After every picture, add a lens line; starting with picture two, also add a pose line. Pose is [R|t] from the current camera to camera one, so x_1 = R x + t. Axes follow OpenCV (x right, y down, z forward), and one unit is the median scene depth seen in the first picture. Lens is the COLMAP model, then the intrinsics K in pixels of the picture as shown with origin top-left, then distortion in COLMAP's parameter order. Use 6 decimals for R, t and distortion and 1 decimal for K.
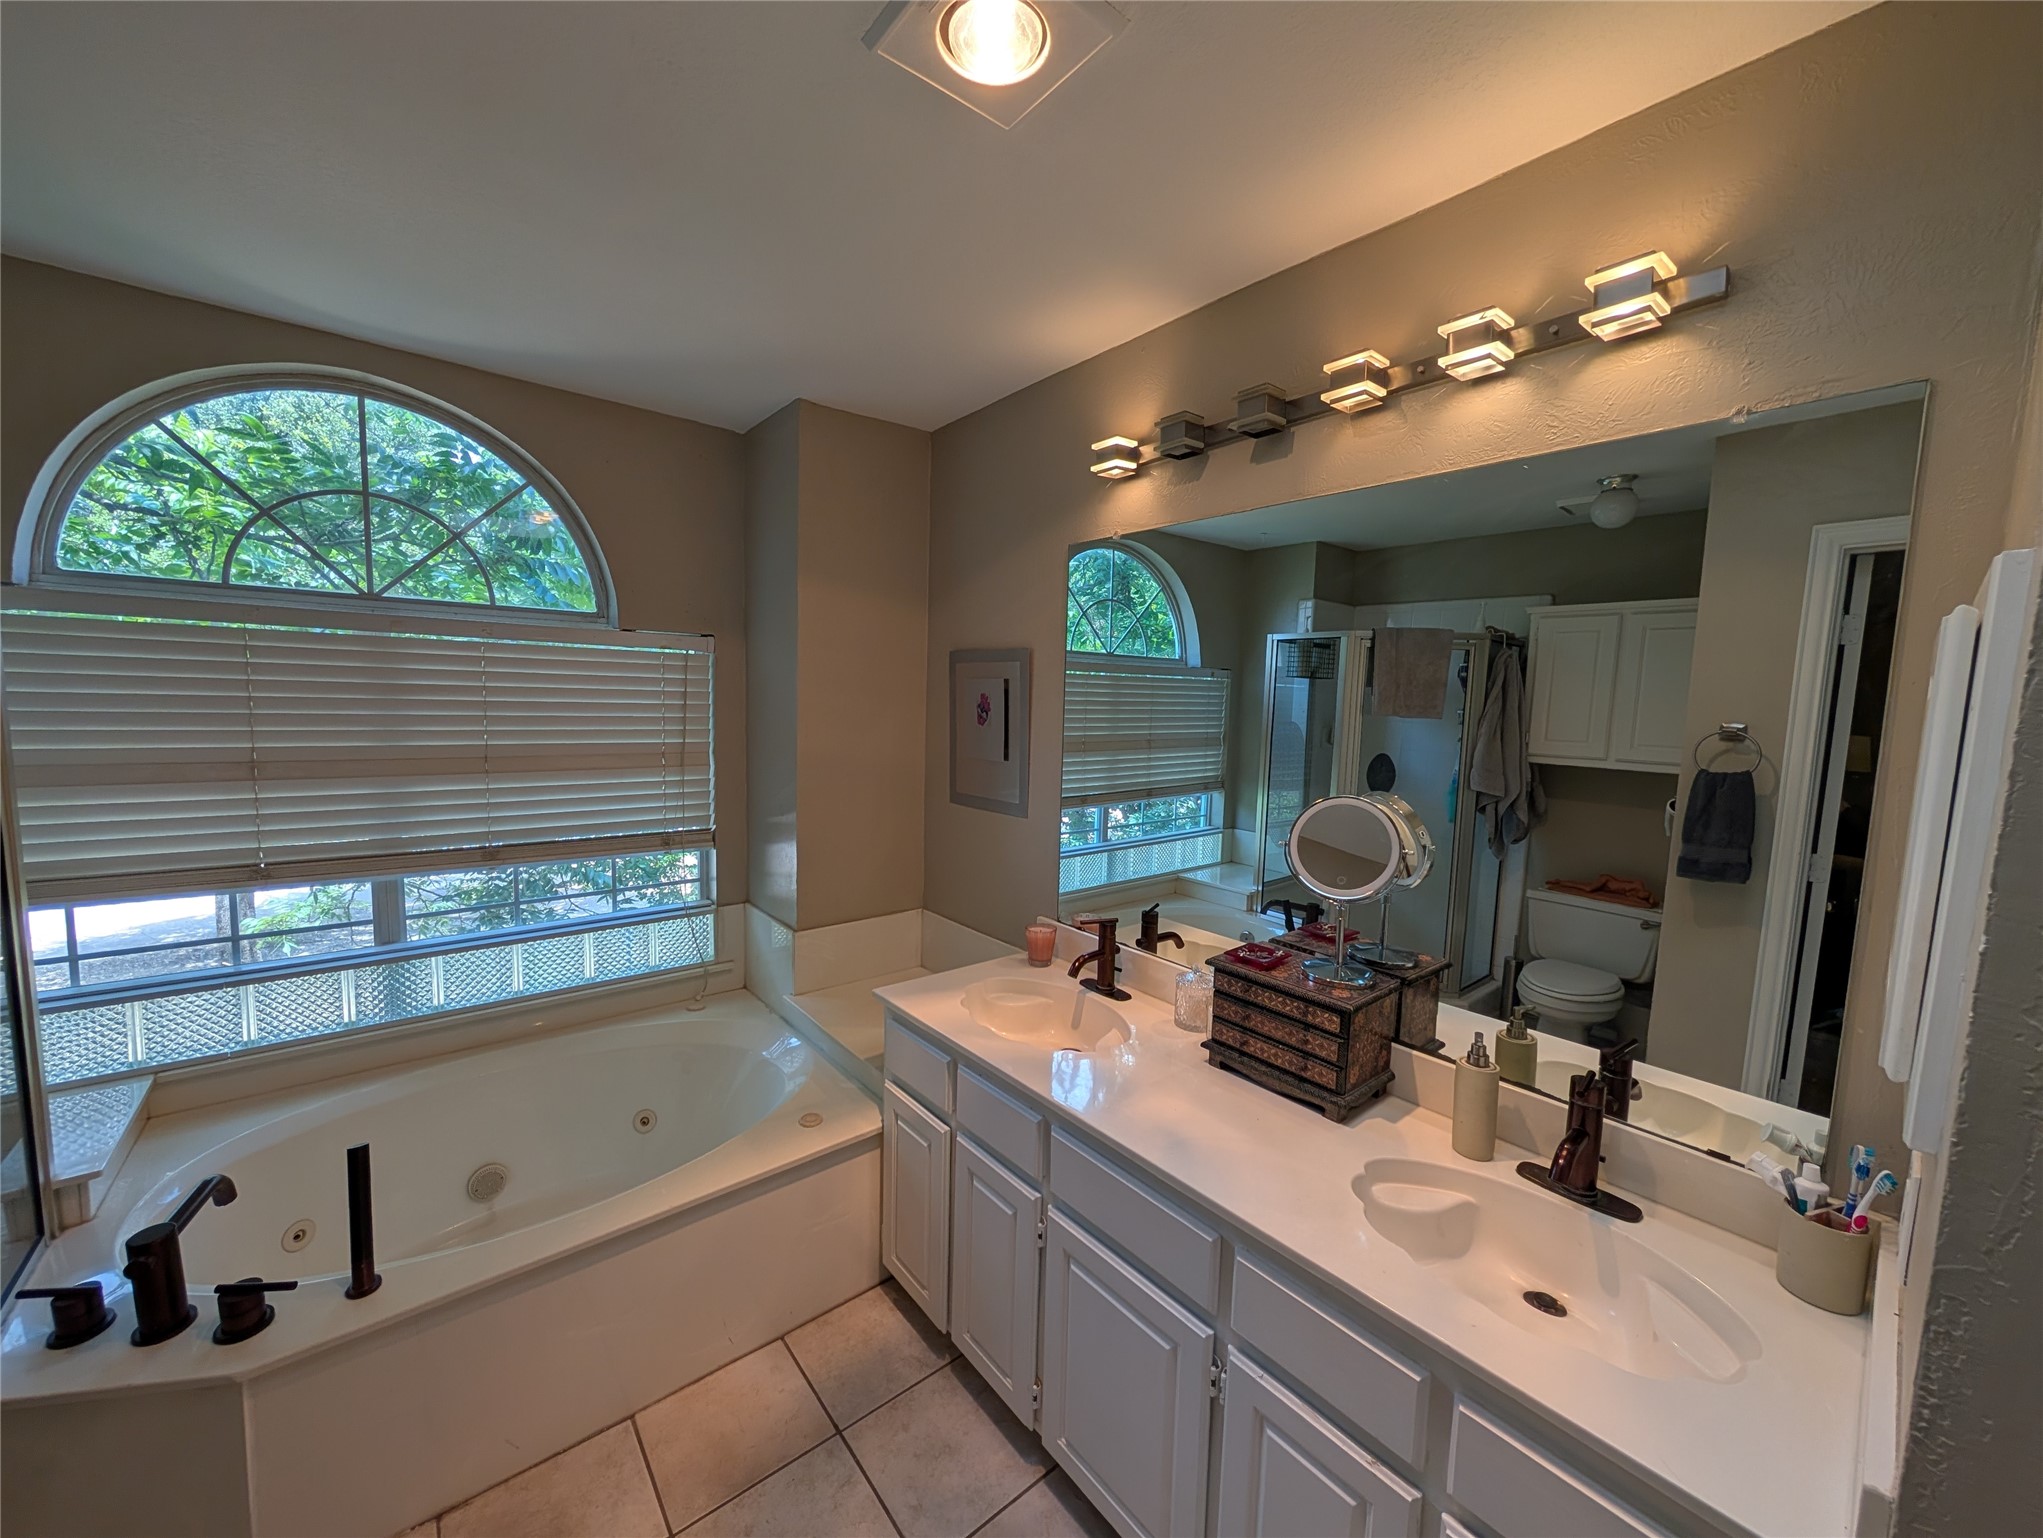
lens RADIAL K [[767.8, 0, 1021.5], [0, 767.8, 769.0], [0, 0, 1]] dist [-0.002191, -0.000317]
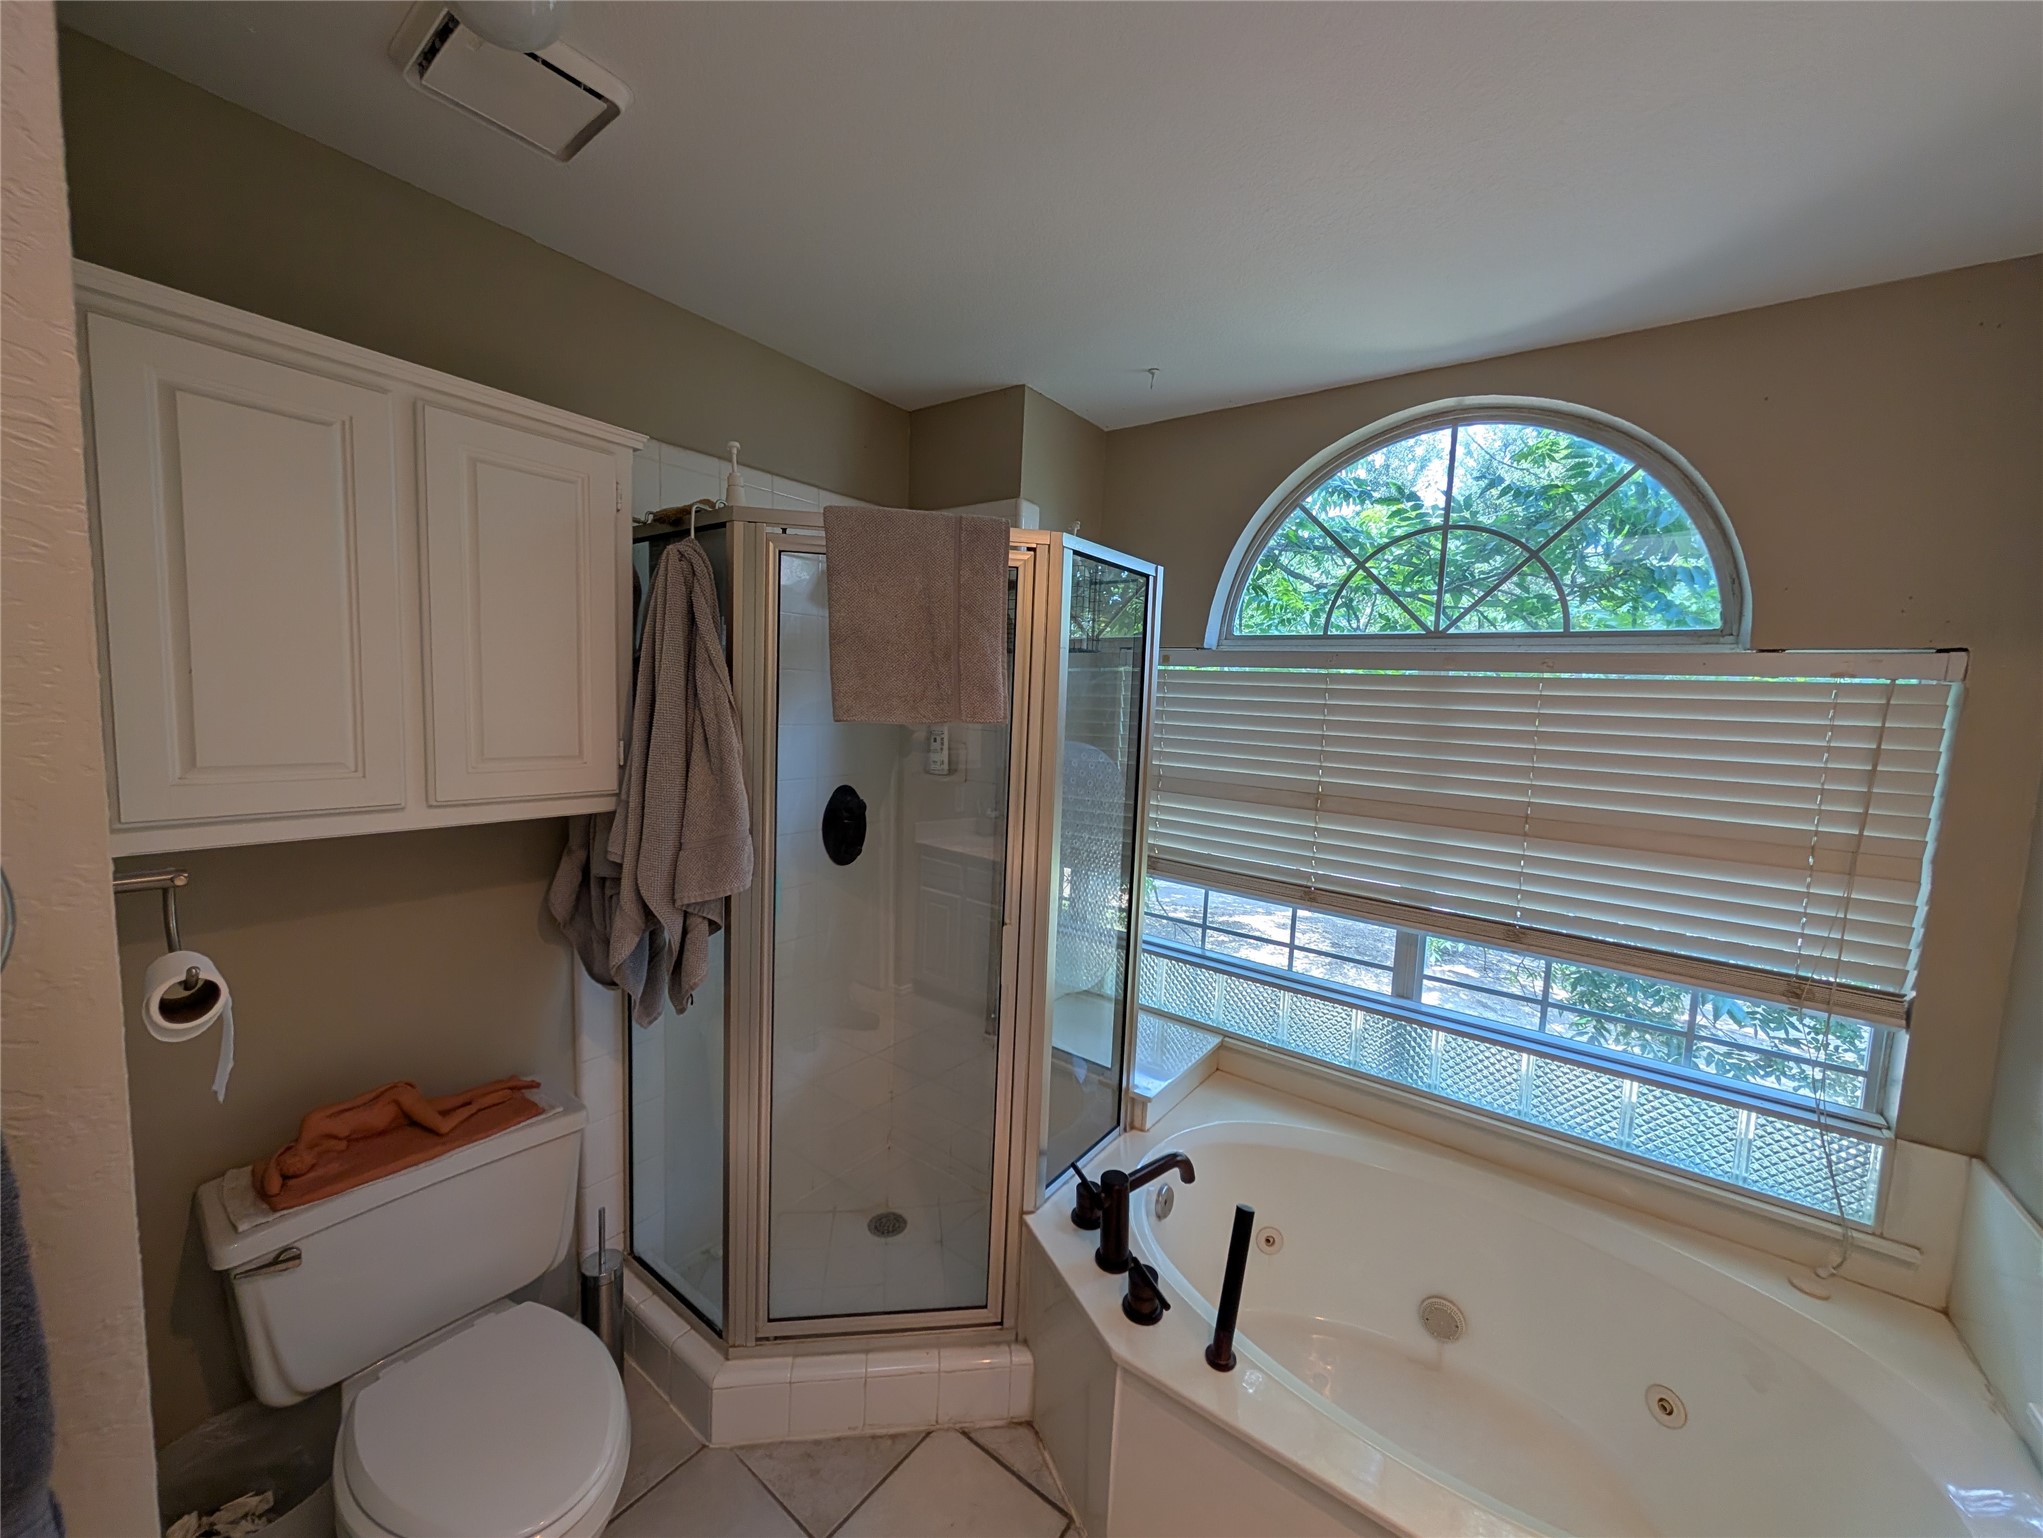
lens RADIAL K [[767.8, 0, 1021.5], [0, 767.8, 769.0], [0, 0, 1]] dist [-0.002191, -0.000317]
pose [[0.230557, 0.070599, -0.970494, -0.030674], [-0.128000, 0.990898, 0.041674, -0.032543], [0.964603, 0.114615, 0.237495, 0.285481]]
